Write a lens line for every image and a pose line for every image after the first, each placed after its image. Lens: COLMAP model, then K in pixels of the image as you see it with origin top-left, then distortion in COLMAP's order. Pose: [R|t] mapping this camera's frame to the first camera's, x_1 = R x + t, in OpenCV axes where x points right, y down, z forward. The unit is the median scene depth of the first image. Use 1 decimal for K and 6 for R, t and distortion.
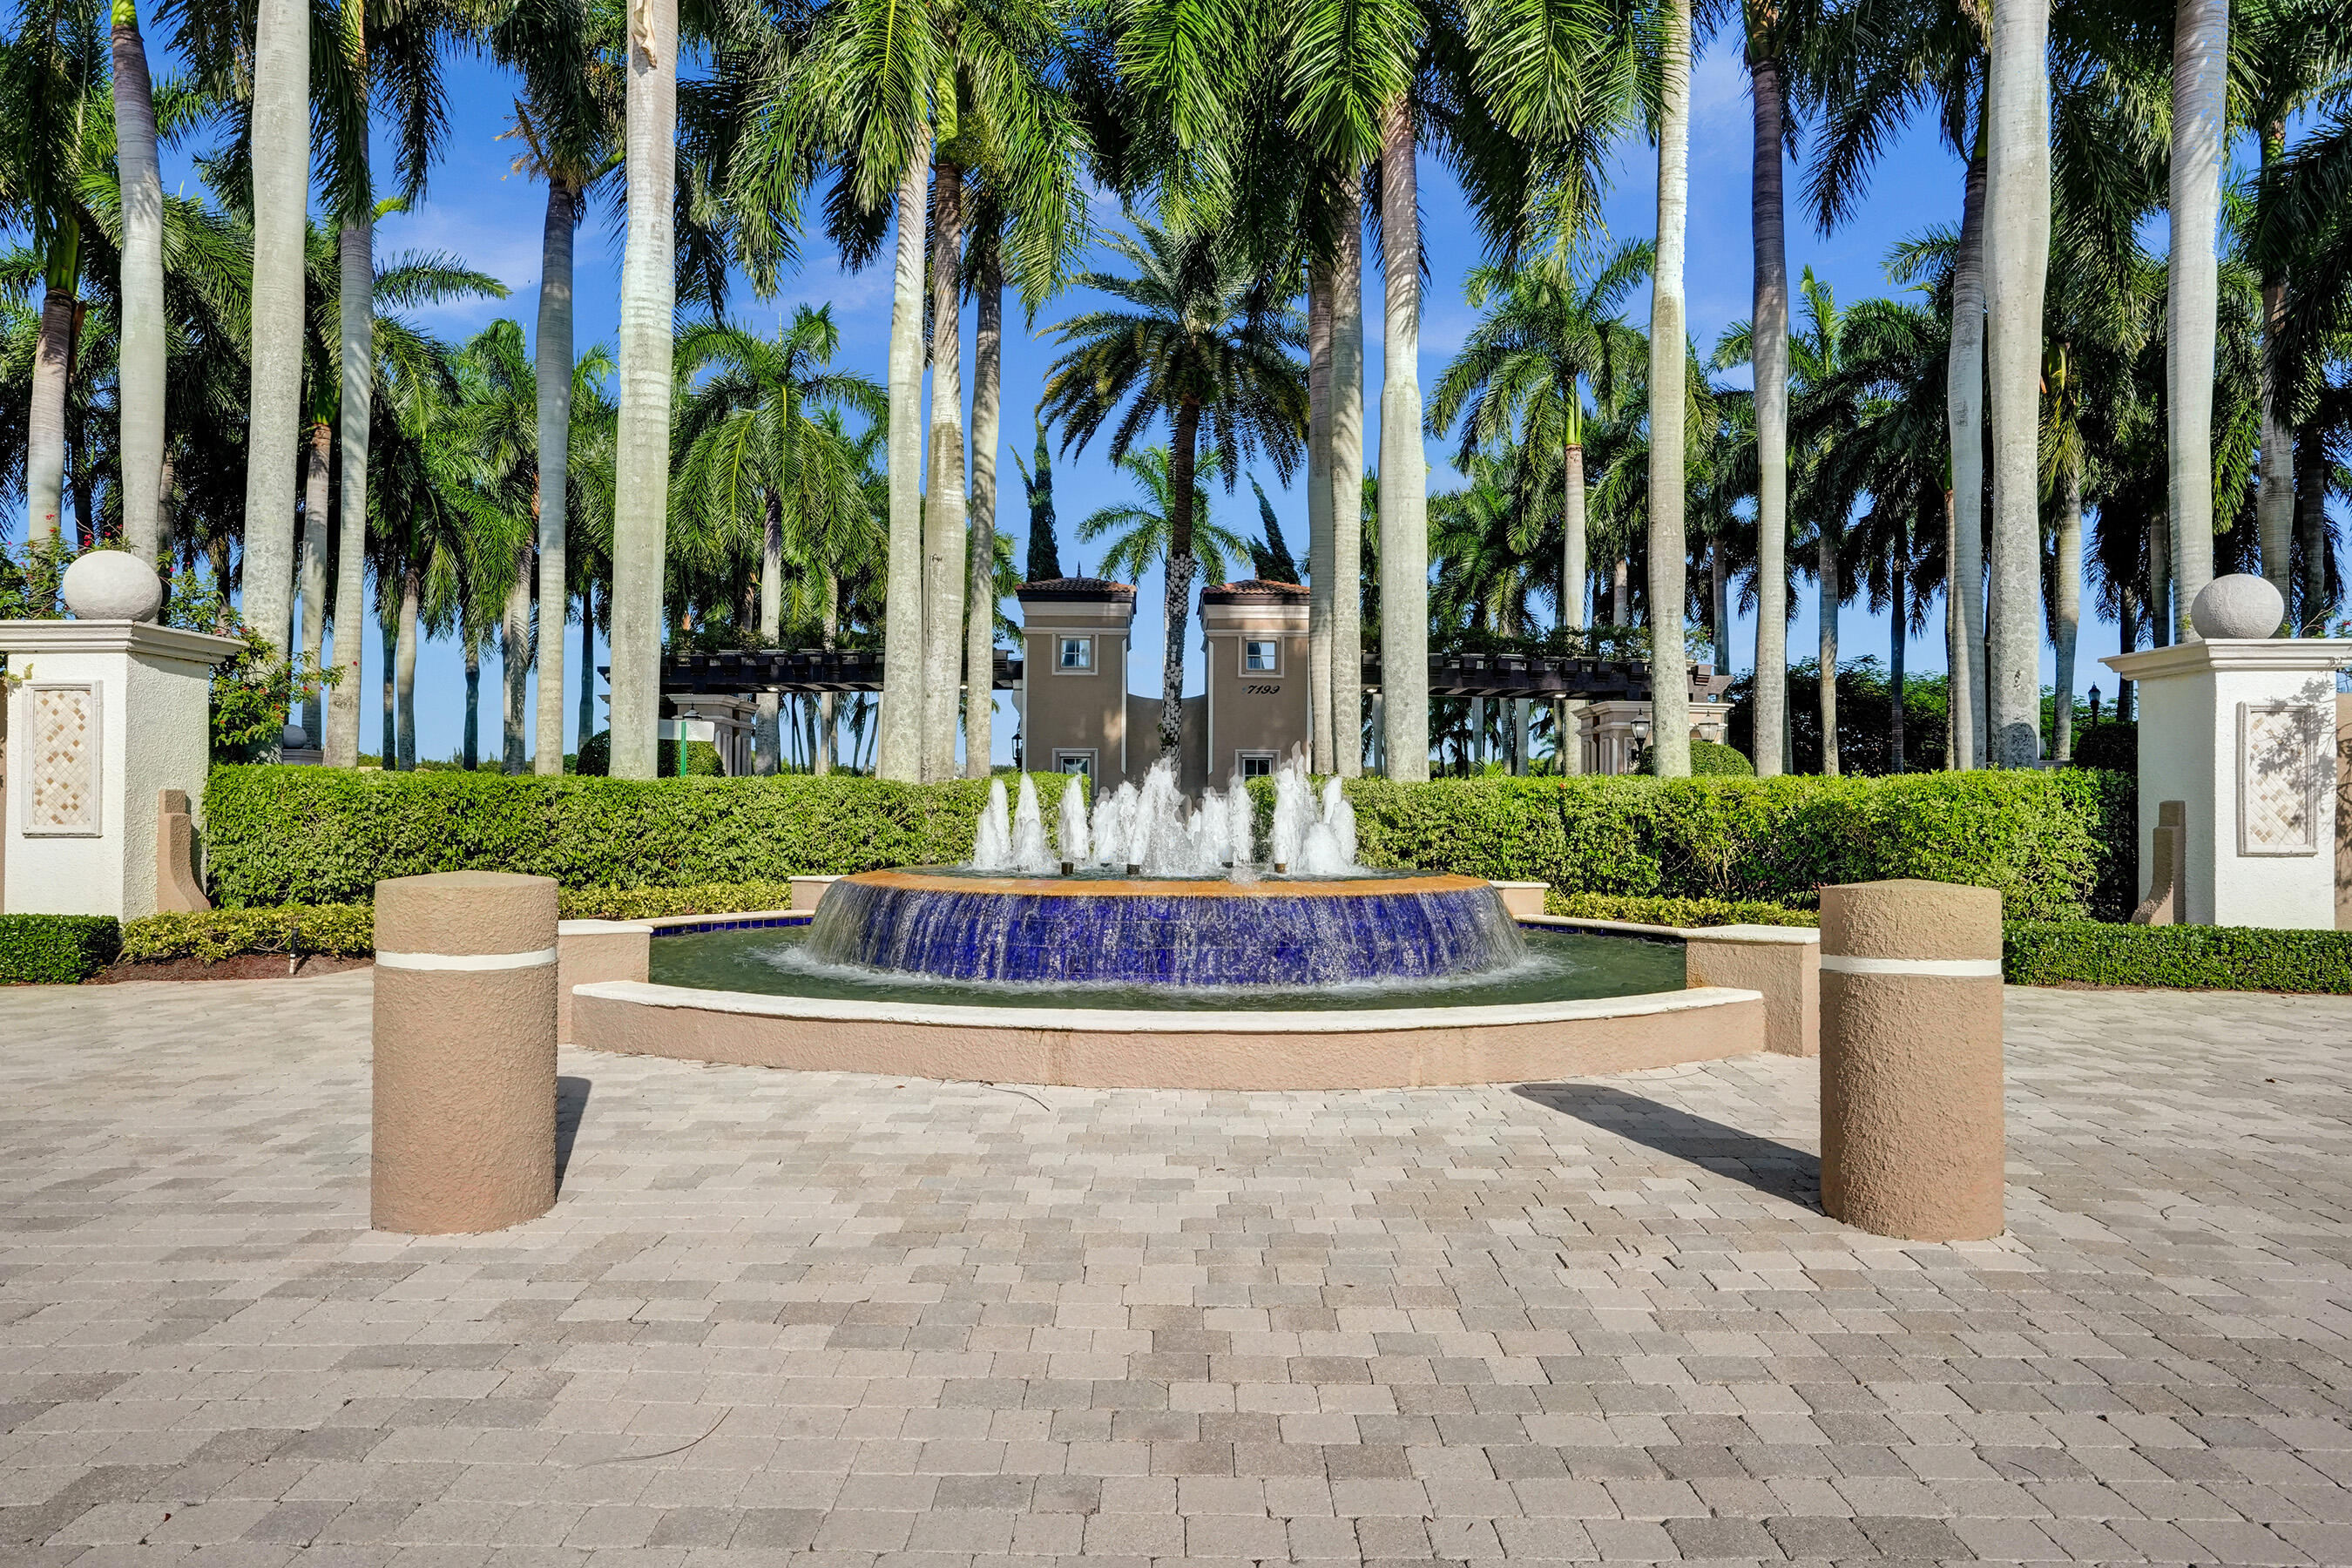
lens RADIAL K [[1508.0, 0, 1176.0], [0, 1508.0, 784.0], [0, 0, 1]] dist [-0.043428, 0.053746]
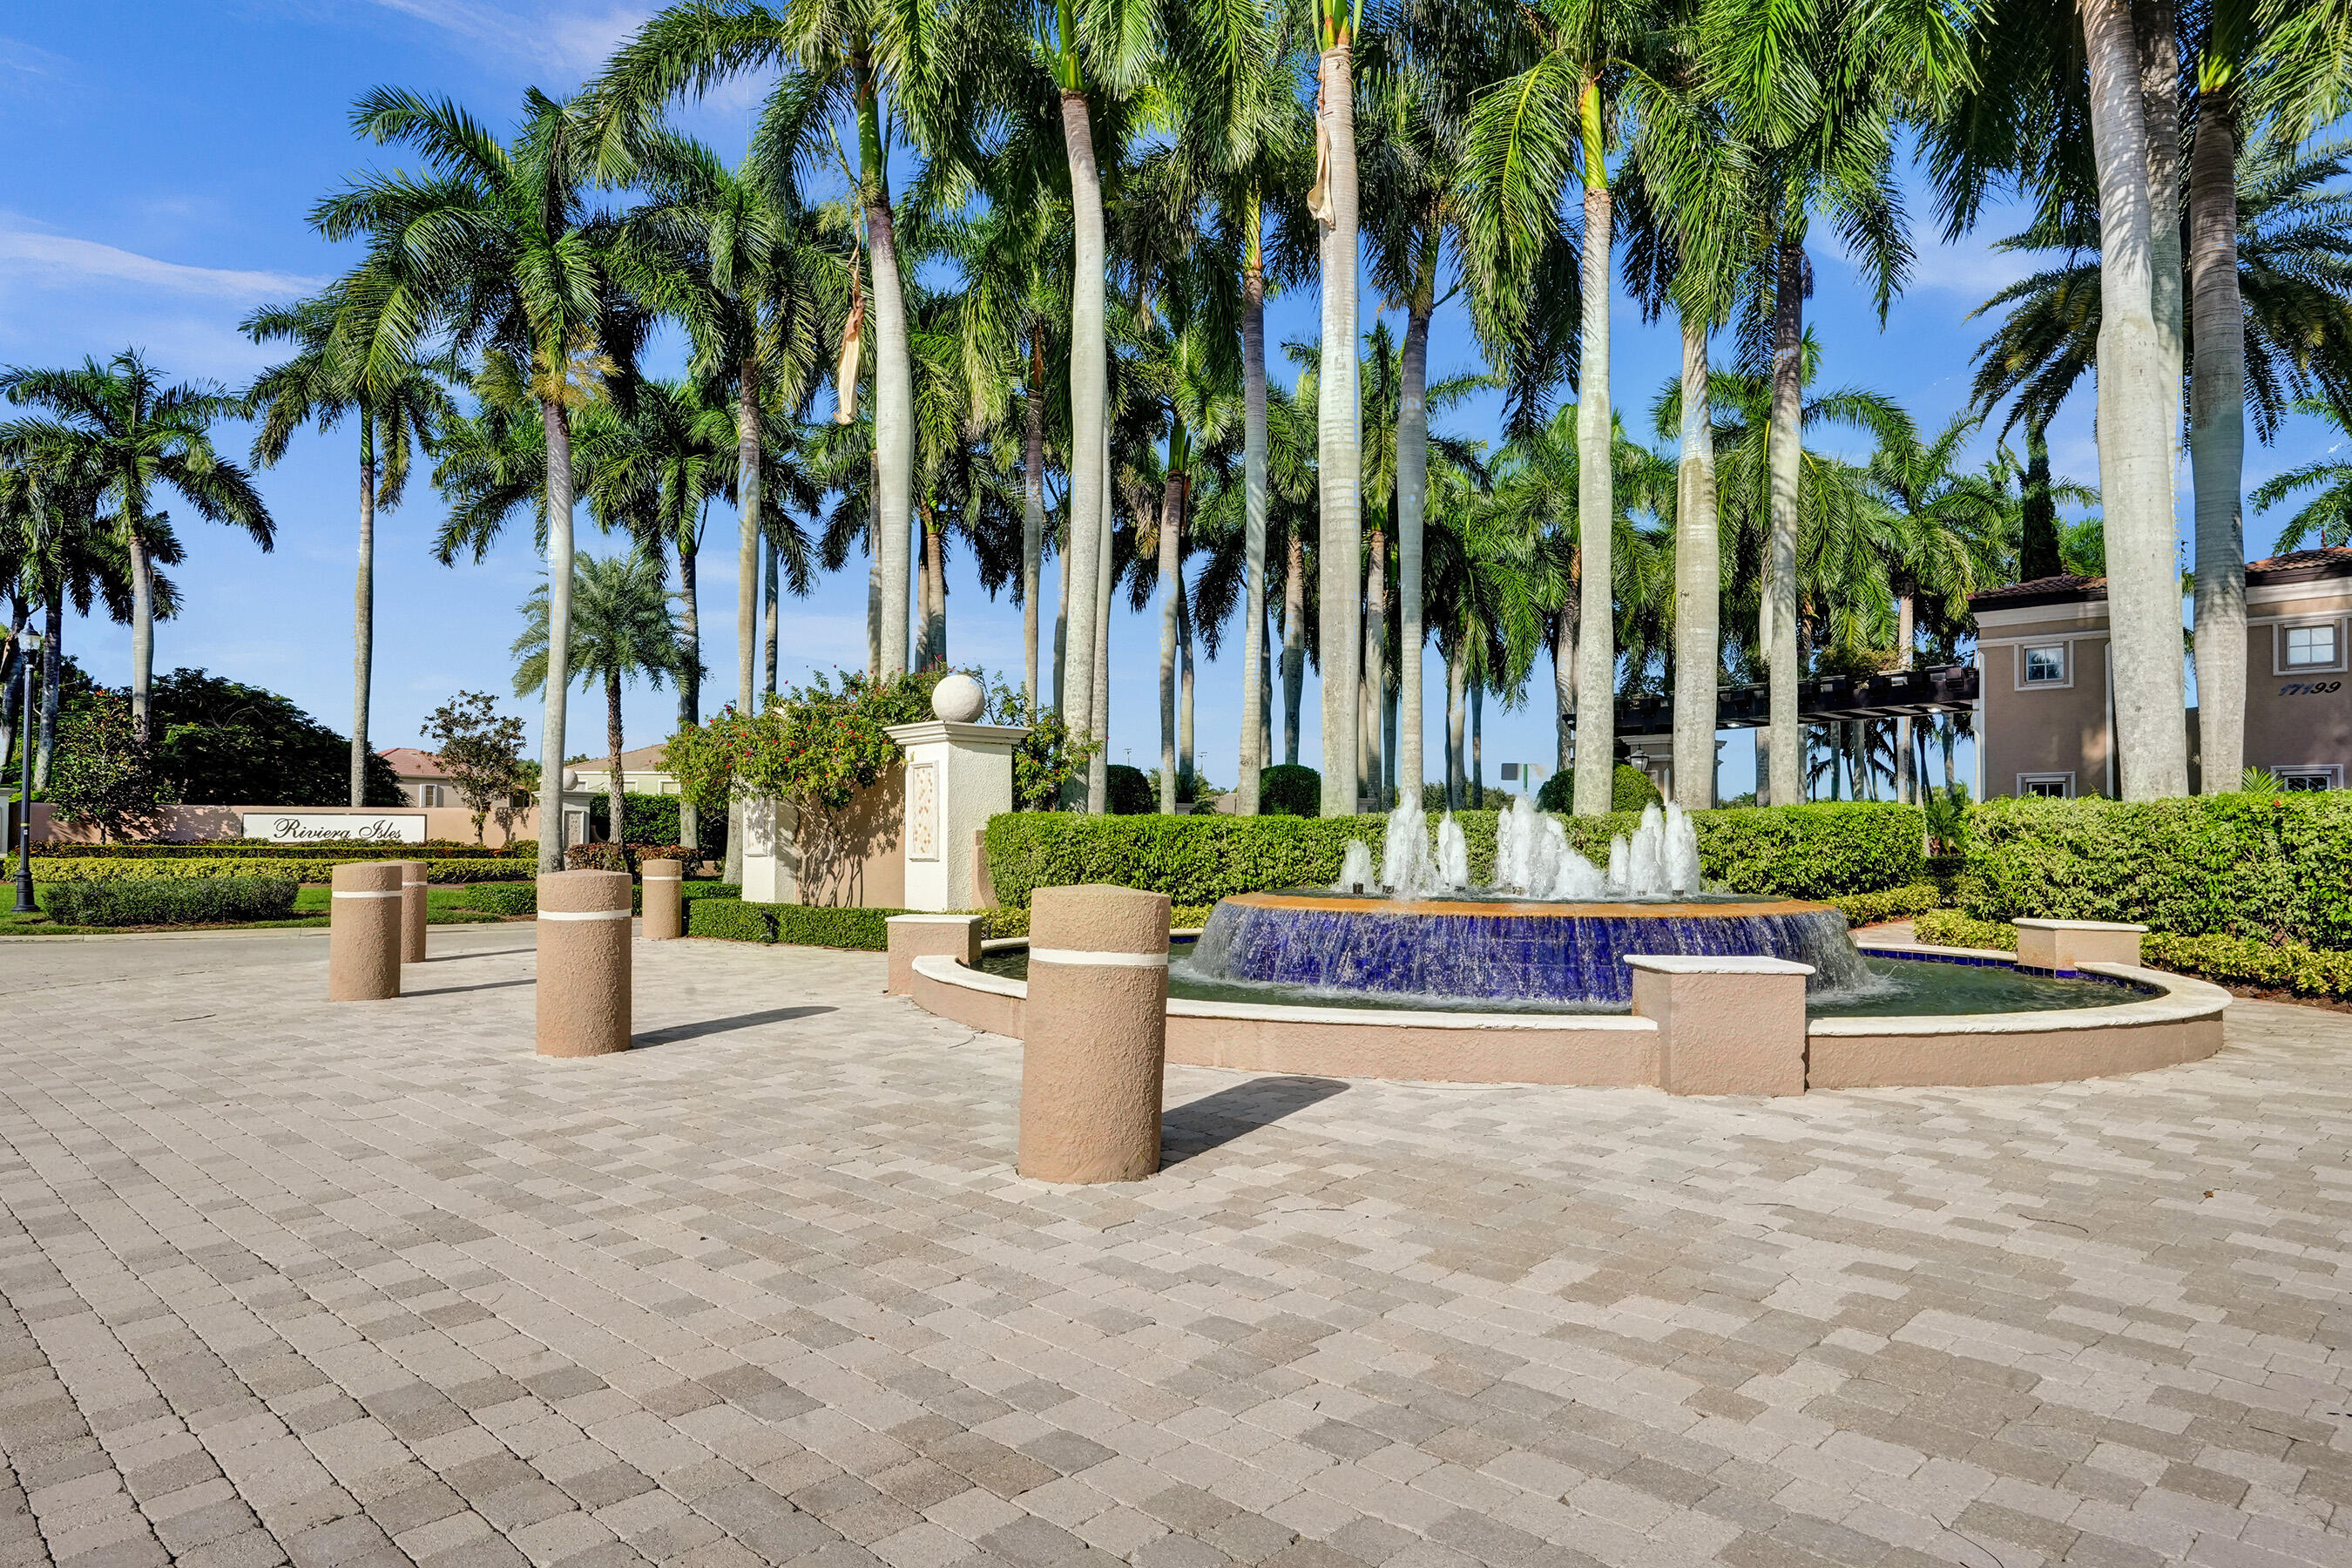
lens RADIAL K [[1508.0, 0, 1176.0], [0, 1508.0, 784.0], [0, 0, 1]] dist [-0.043428, 0.053746]
pose [[0.699292, -0.034043, -0.714025, 0.408668], [0.015241, 0.999348, -0.032719, 0.007707], [0.714674, 0.011997, 0.699355, 0.062783]]
